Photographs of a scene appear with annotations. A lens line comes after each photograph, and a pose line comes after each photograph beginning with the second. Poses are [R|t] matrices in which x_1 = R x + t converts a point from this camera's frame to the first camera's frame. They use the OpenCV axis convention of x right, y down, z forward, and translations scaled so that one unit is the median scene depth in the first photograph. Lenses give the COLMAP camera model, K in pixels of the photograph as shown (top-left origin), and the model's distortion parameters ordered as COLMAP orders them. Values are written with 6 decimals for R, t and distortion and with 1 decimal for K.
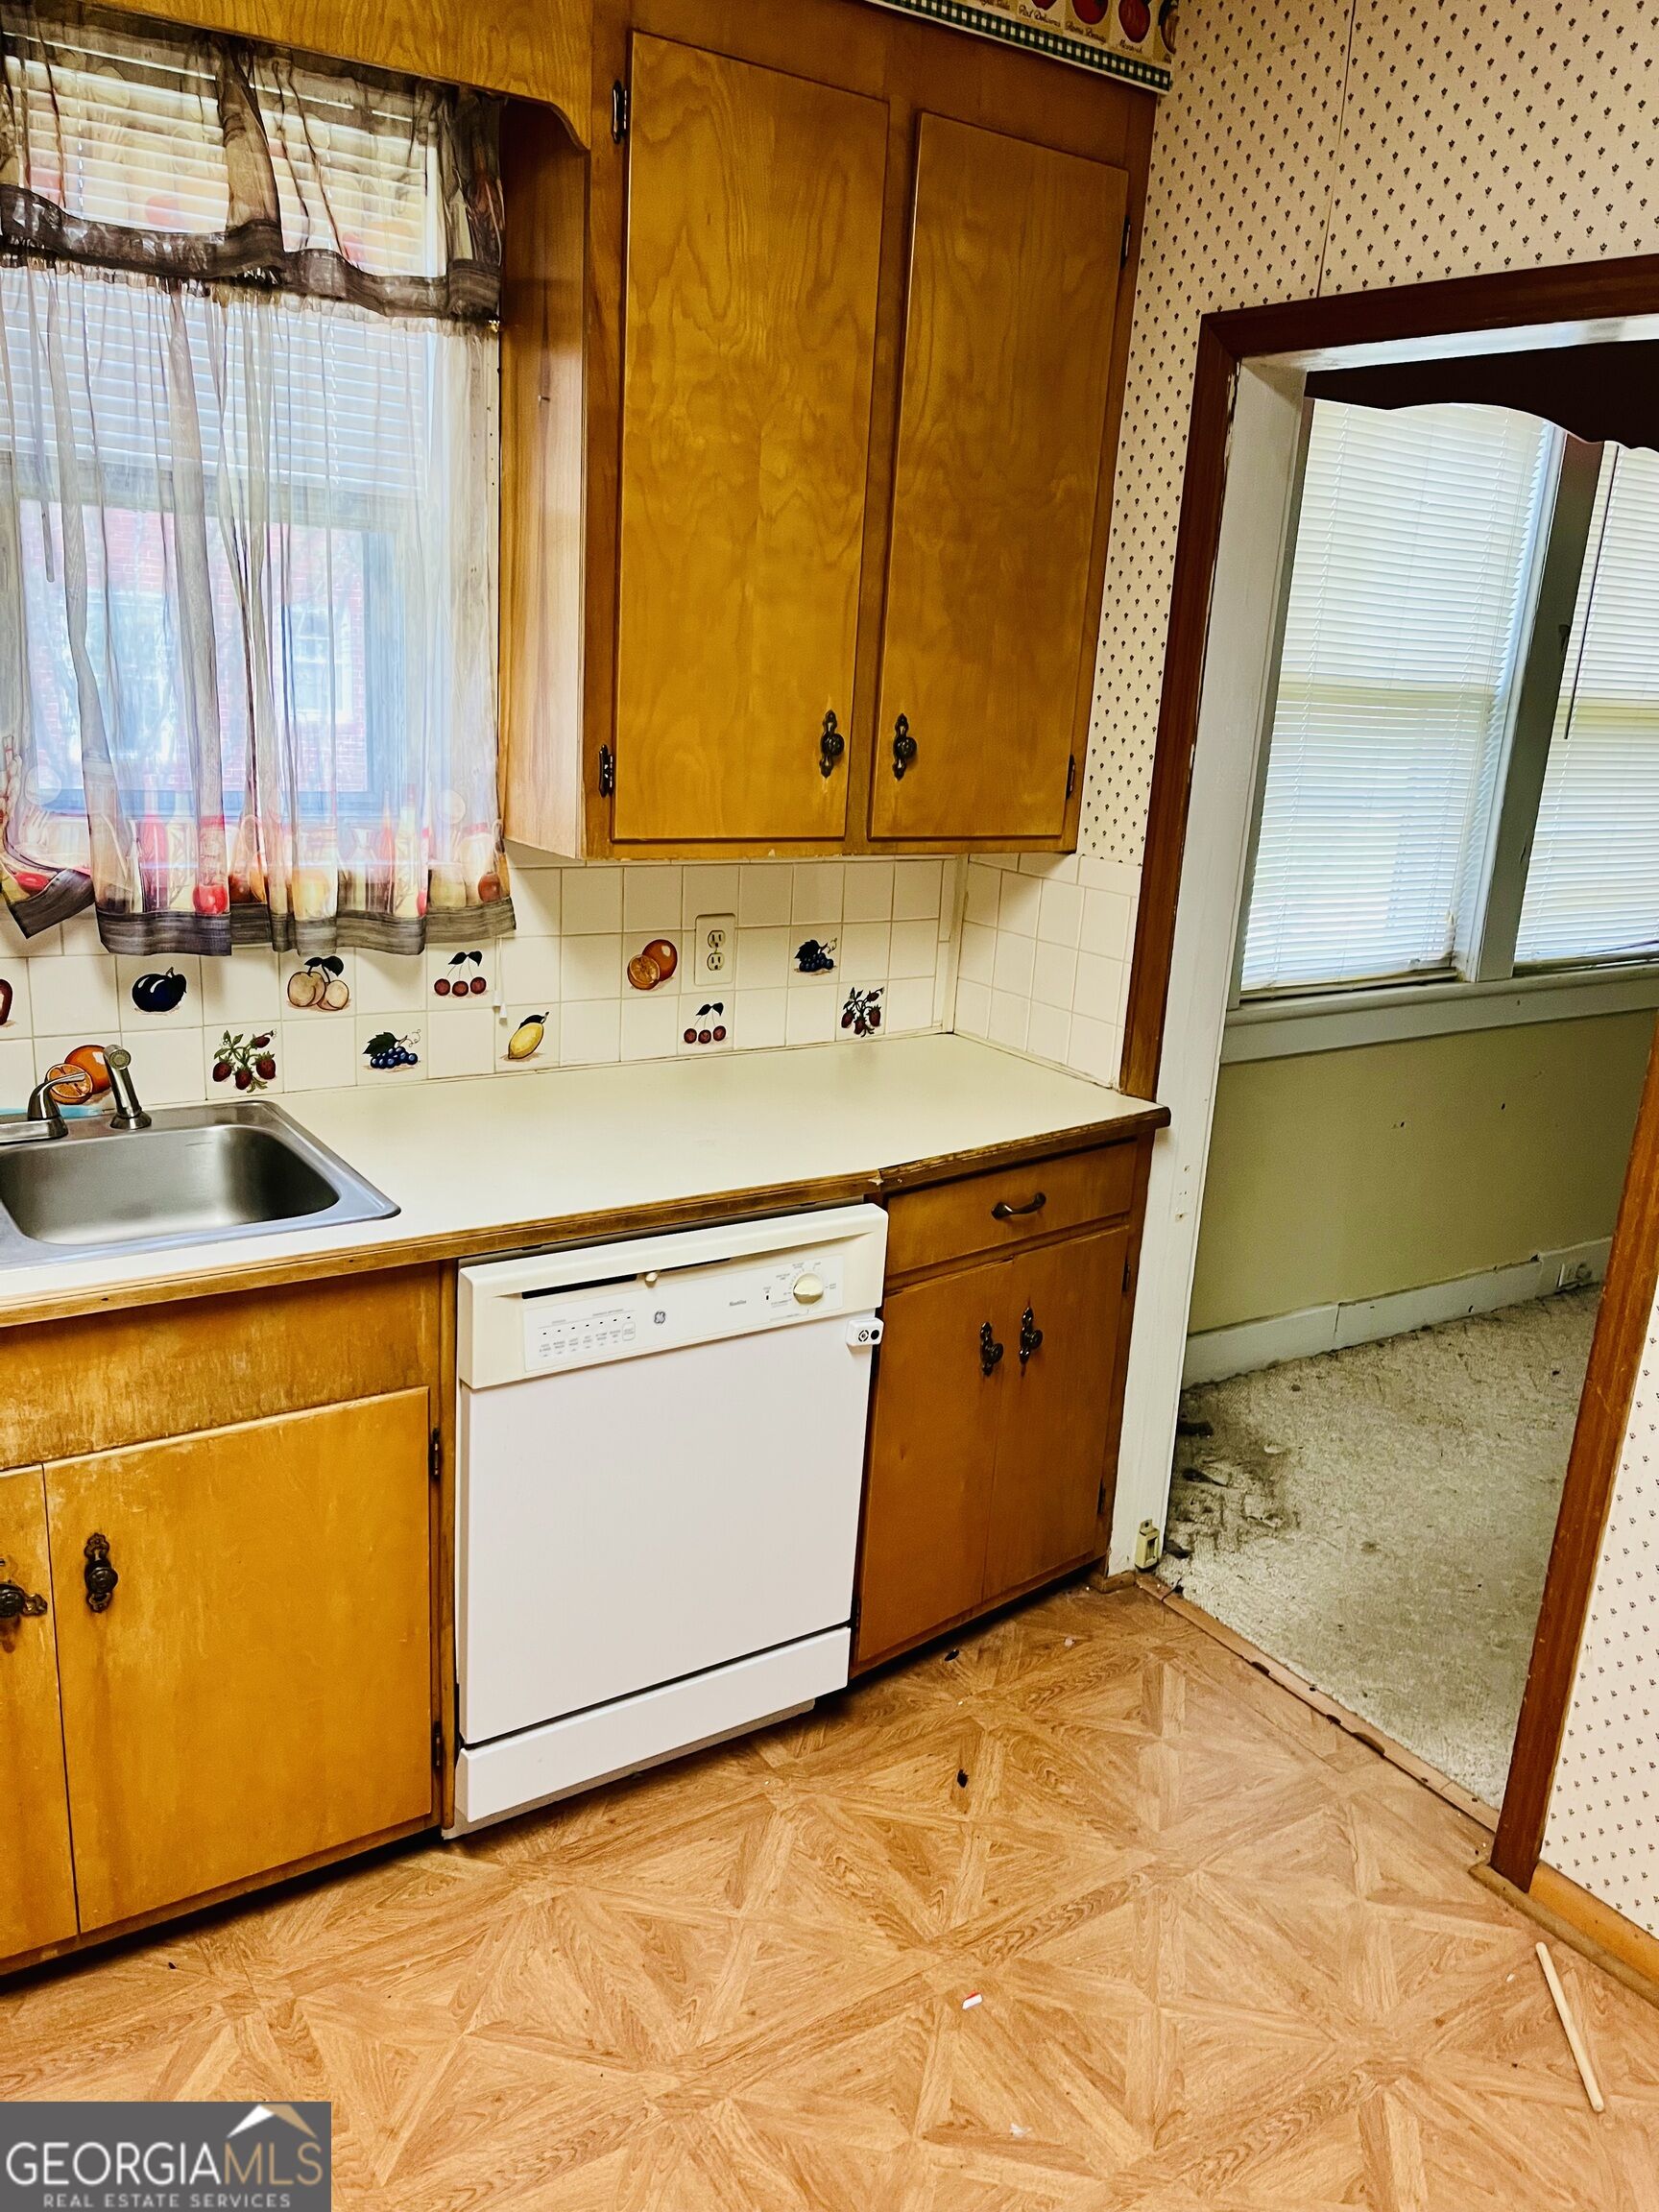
lens RADIAL K [[1674.7, 0, 829.5], [0, 1674.7, 1106.0], [0, 0, 1]] dist [0.077721, -0.122565]
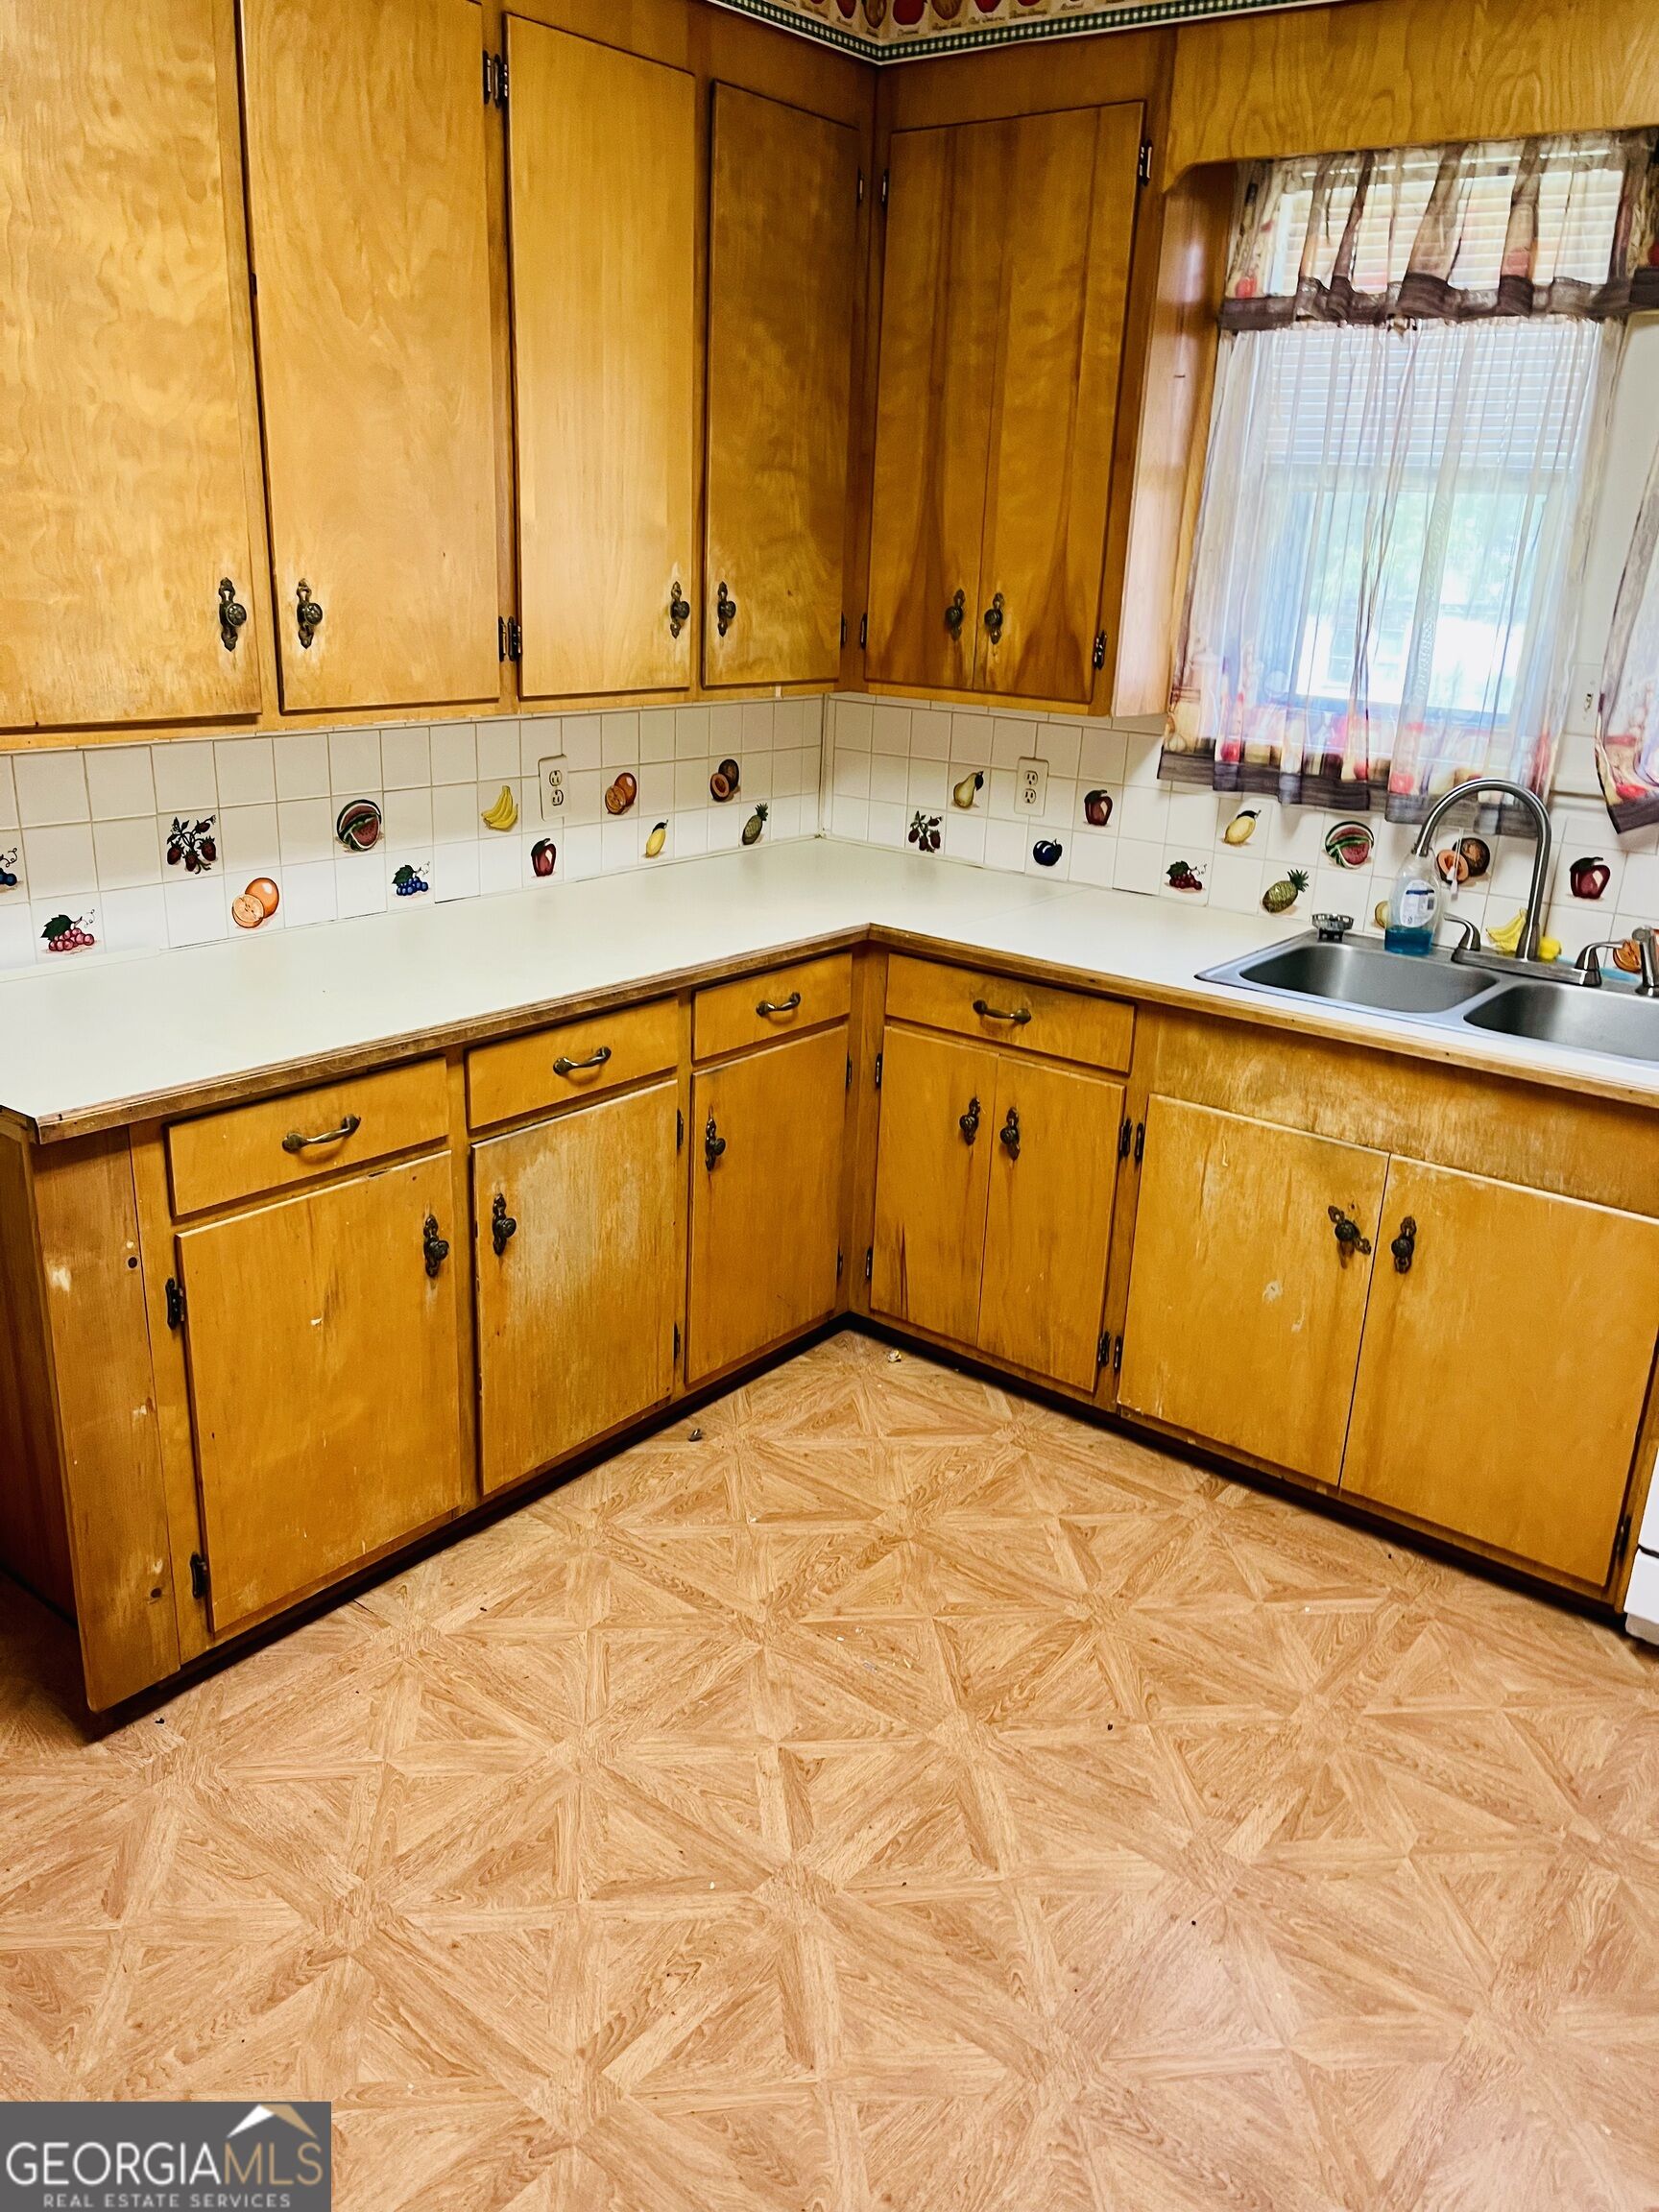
lens RADIAL K [[1674.7, 0, 829.5], [0, 1674.7, 1106.0], [0, 0, 1]] dist [0.077721, -0.122565]
pose [[0.313378, 0.260889, -0.913089, 0.679862], [-0.277929, 0.944617, 0.174510, 0.047579], [0.908047, 0.199086, 0.368531, -0.000750]]
